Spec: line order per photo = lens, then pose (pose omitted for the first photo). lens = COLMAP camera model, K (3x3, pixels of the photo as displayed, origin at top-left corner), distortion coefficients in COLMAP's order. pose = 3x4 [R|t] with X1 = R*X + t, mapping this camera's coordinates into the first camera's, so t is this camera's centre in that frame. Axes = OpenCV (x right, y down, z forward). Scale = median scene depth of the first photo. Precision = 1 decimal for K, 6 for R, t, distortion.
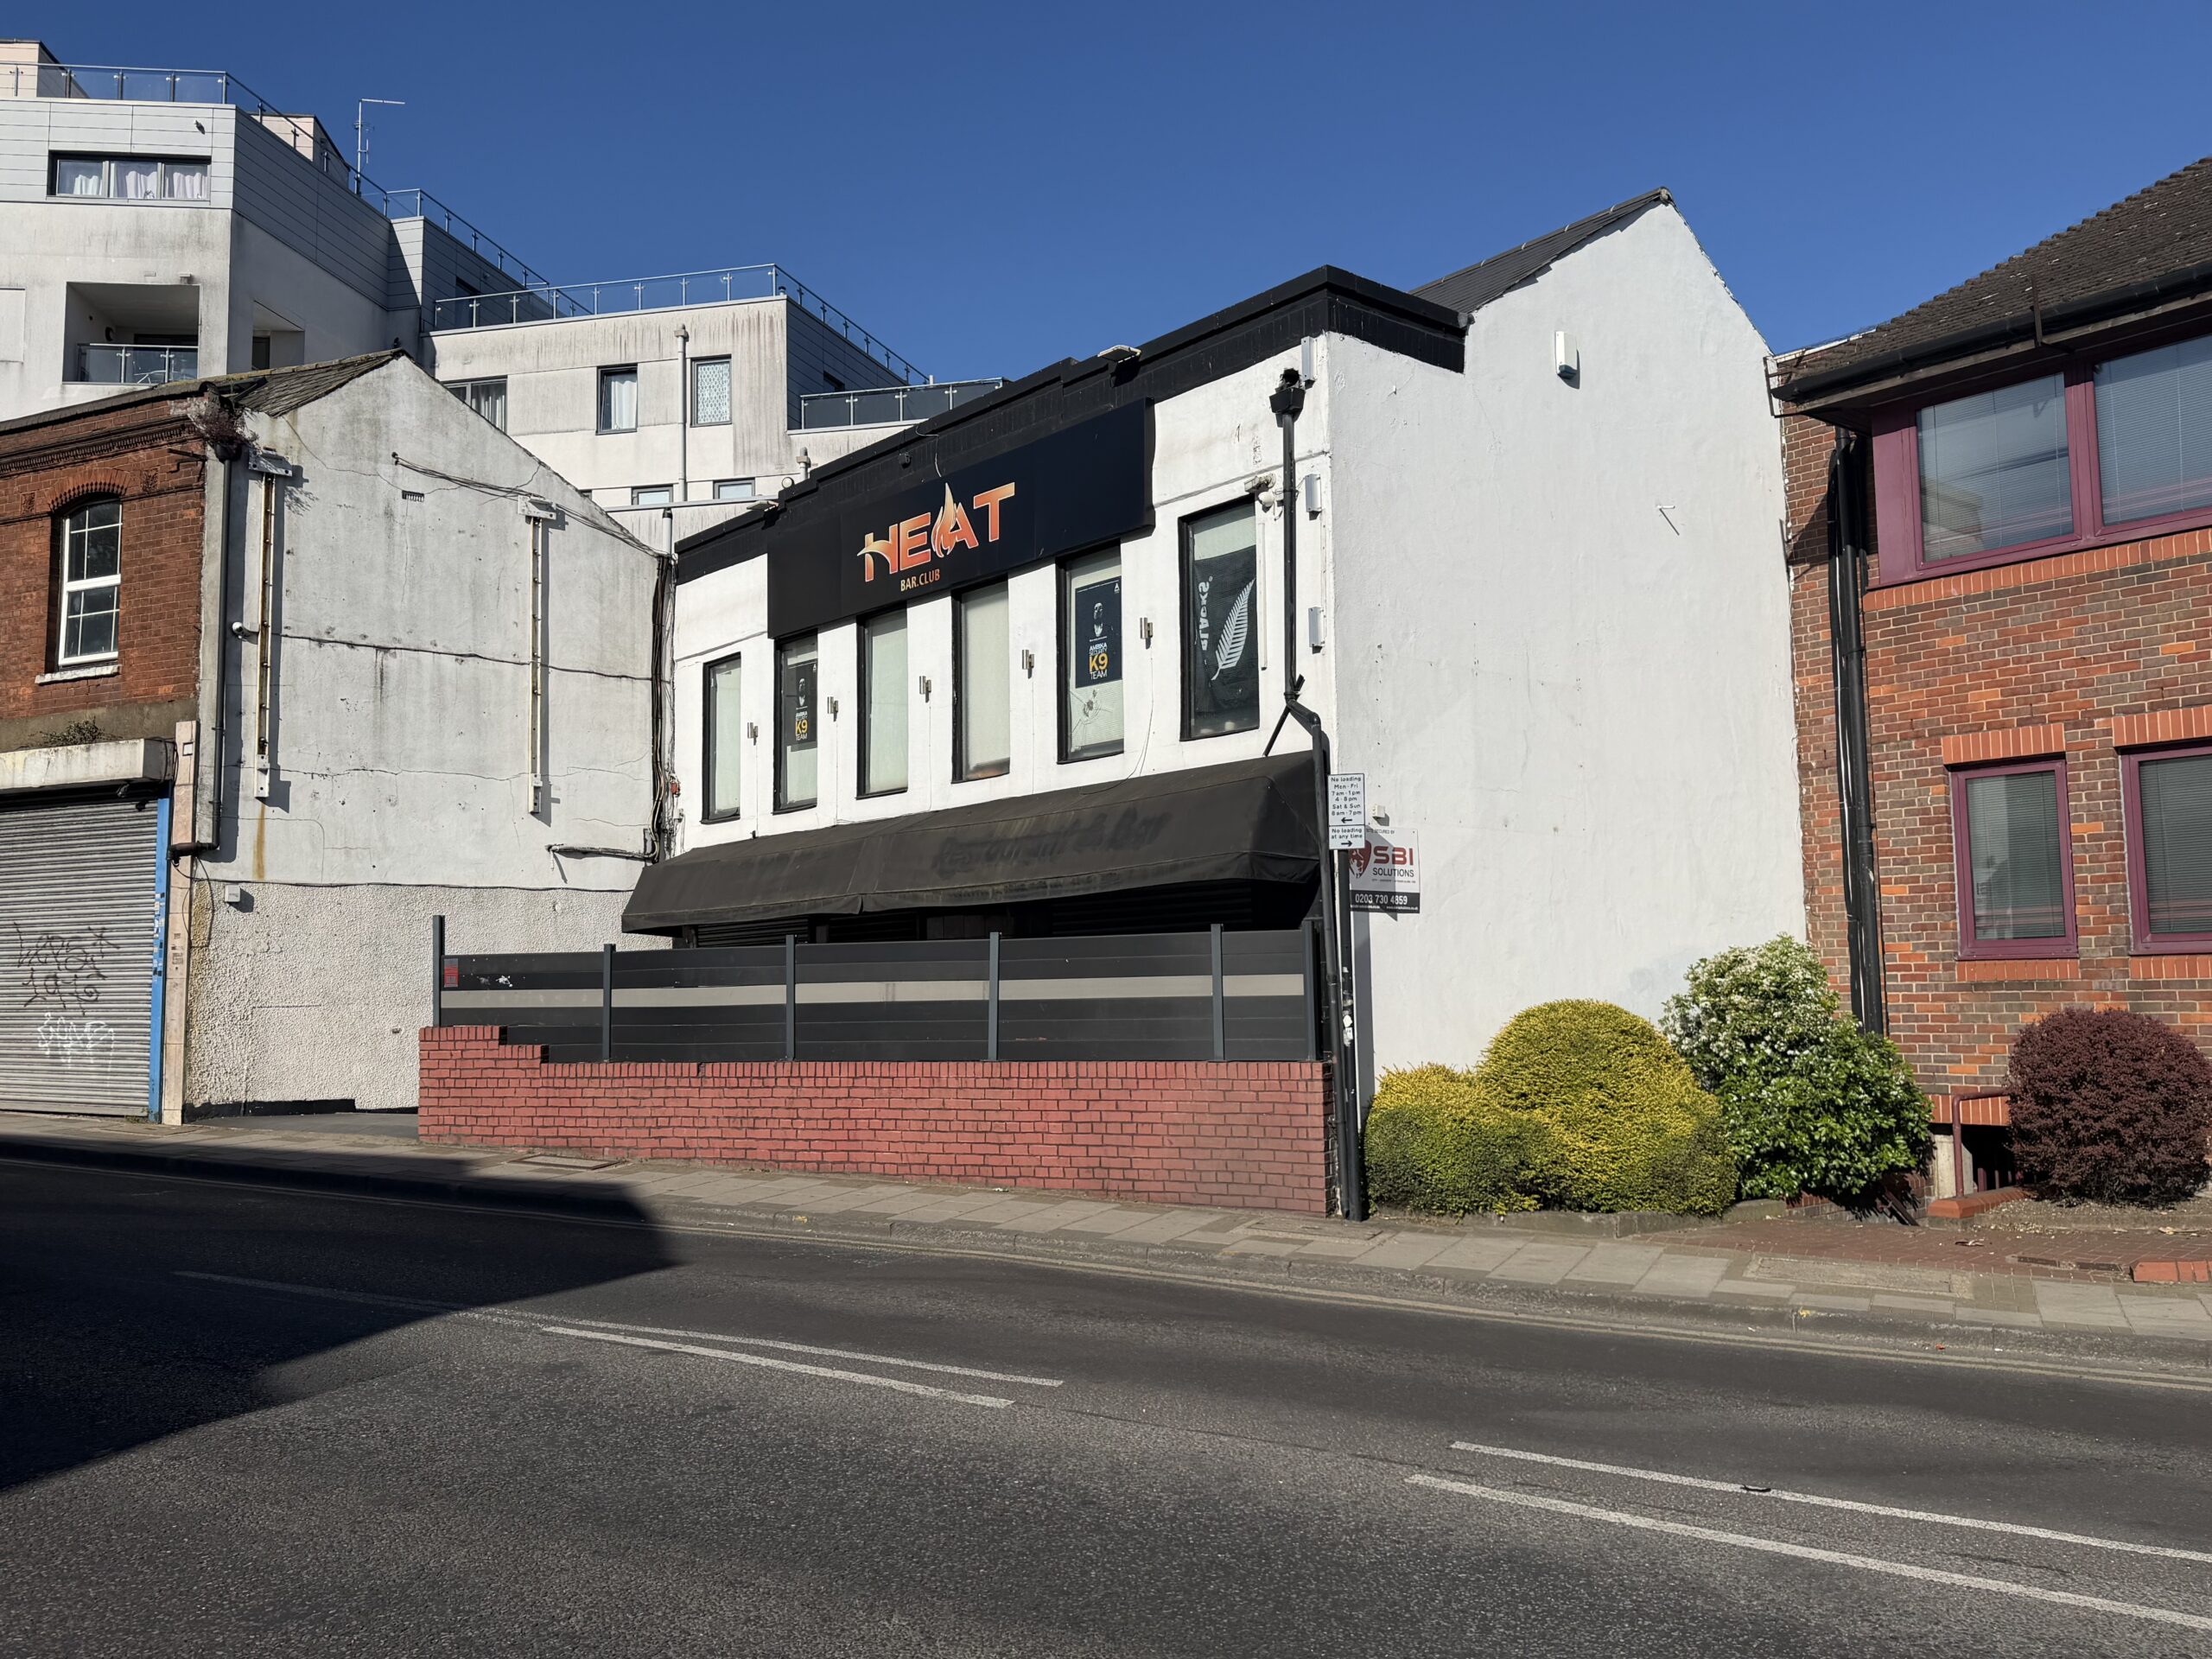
lens RADIAL K [[1762.8, 0, 1106.0], [0, 1762.8, 829.5], [0, 0, 1]] dist [0.156468, -0.291328]
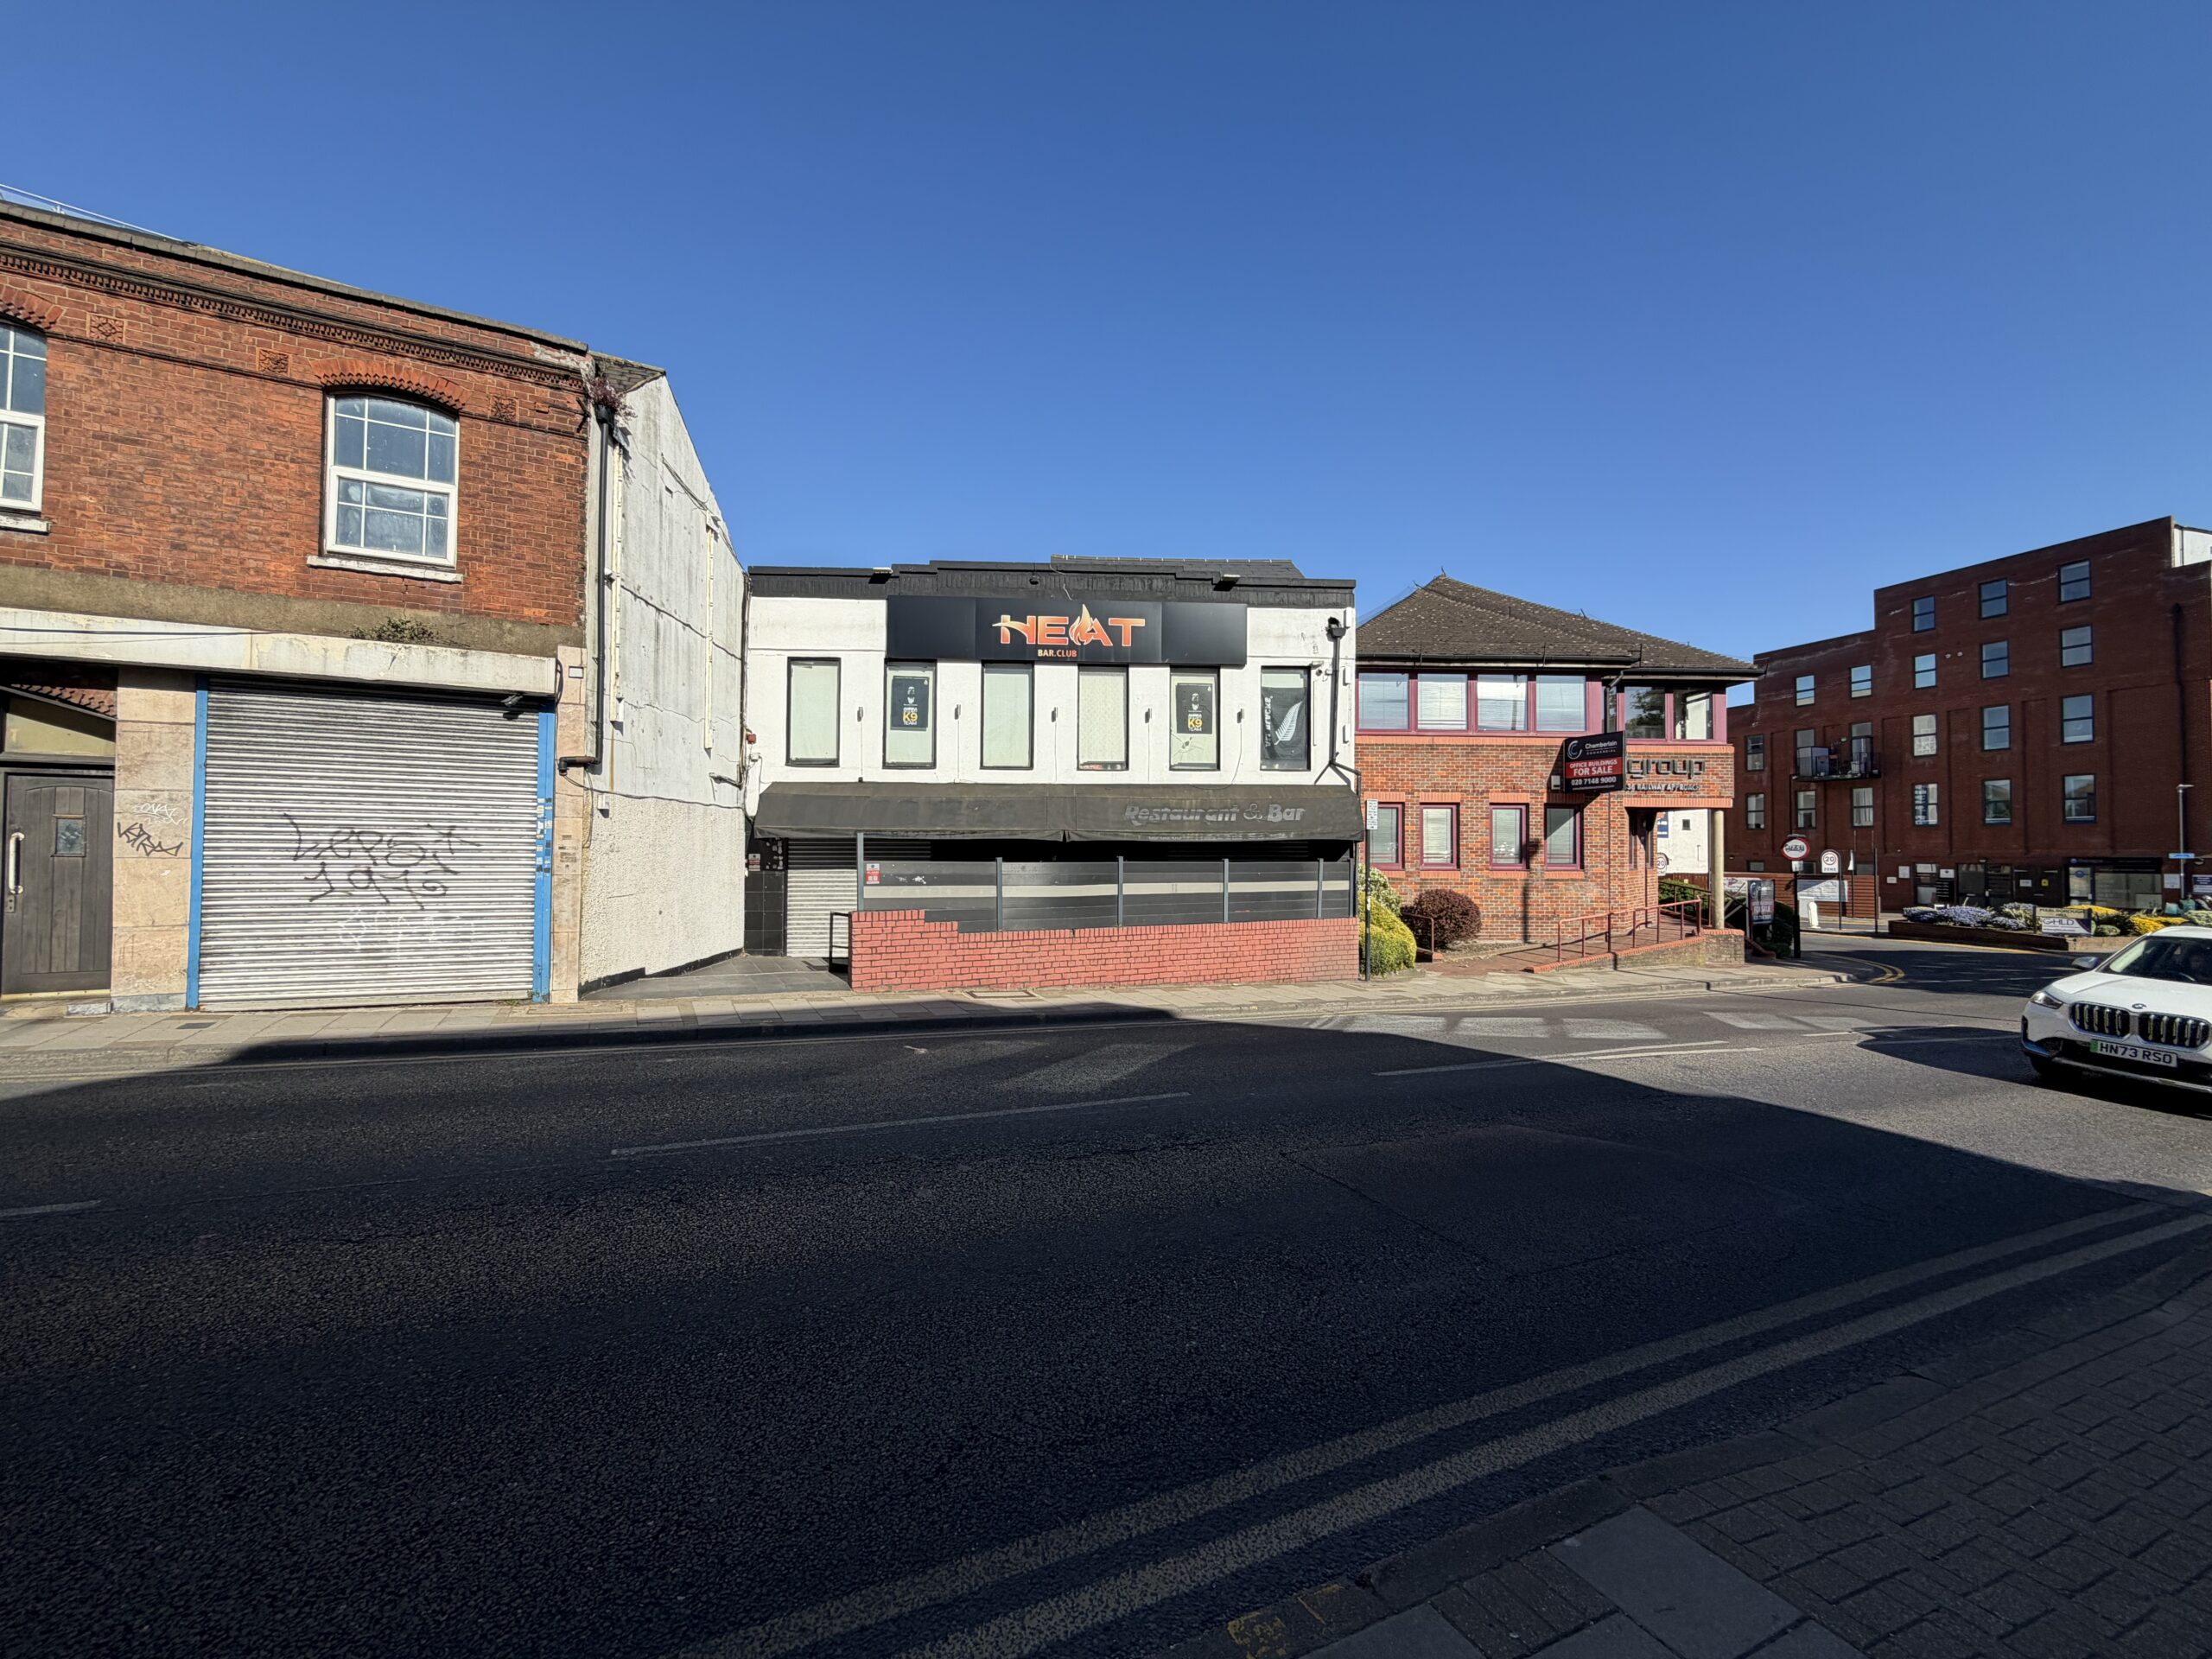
lens RADIAL K [[867.7, 0, 1106.0], [0, 867.7, 829.5], [0, 0, 1]] dist [-0.000534, 0.000275]
pose [[0.617457, 0.037779, 0.785697, -0.847217], [-0.088578, 0.995832, 0.021727, 0.014333], [-0.781602, -0.083011, 0.618230, 0.457373]]
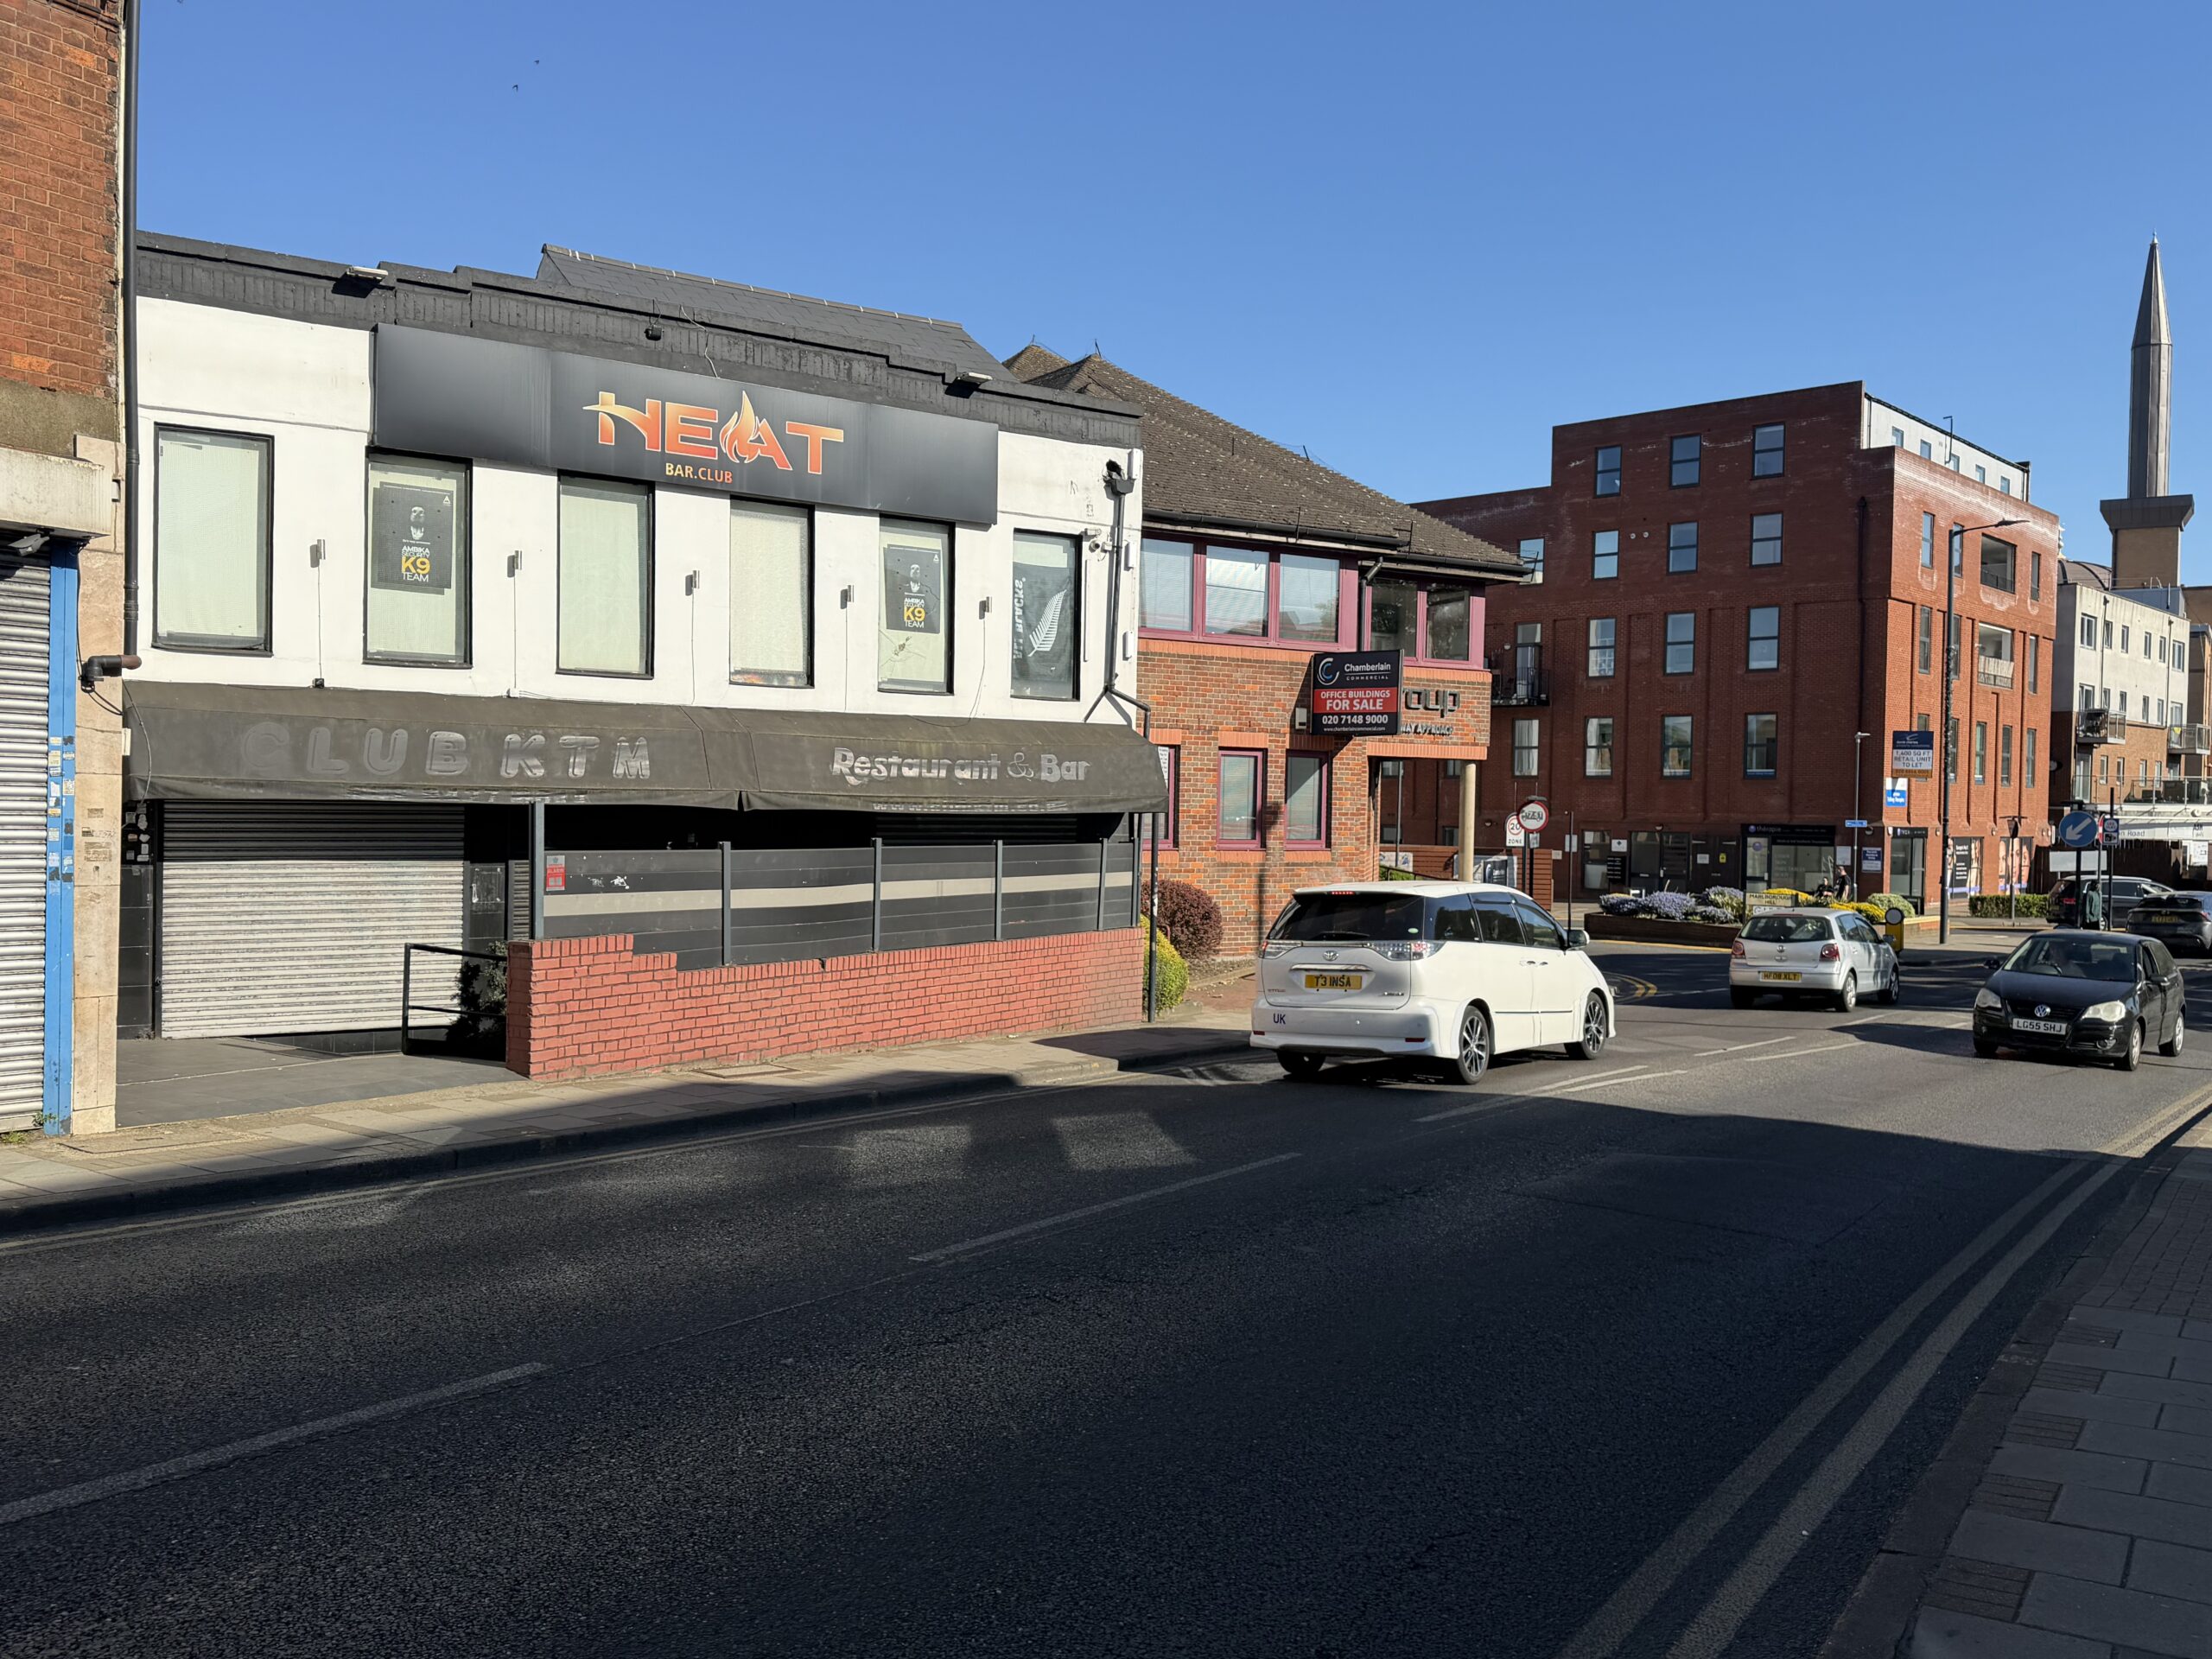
lens RADIAL K [[1762.8, 0, 1106.0], [0, 1762.8, 829.5], [0, 0, 1]] dist [0.156468, -0.291328]
pose [[0.135553, 0.003281, 0.990765, -1.205797], [-0.112525, 0.993575, 0.012105, 0.024116], [-0.984359, -0.113127, 0.135051, 0.689814]]
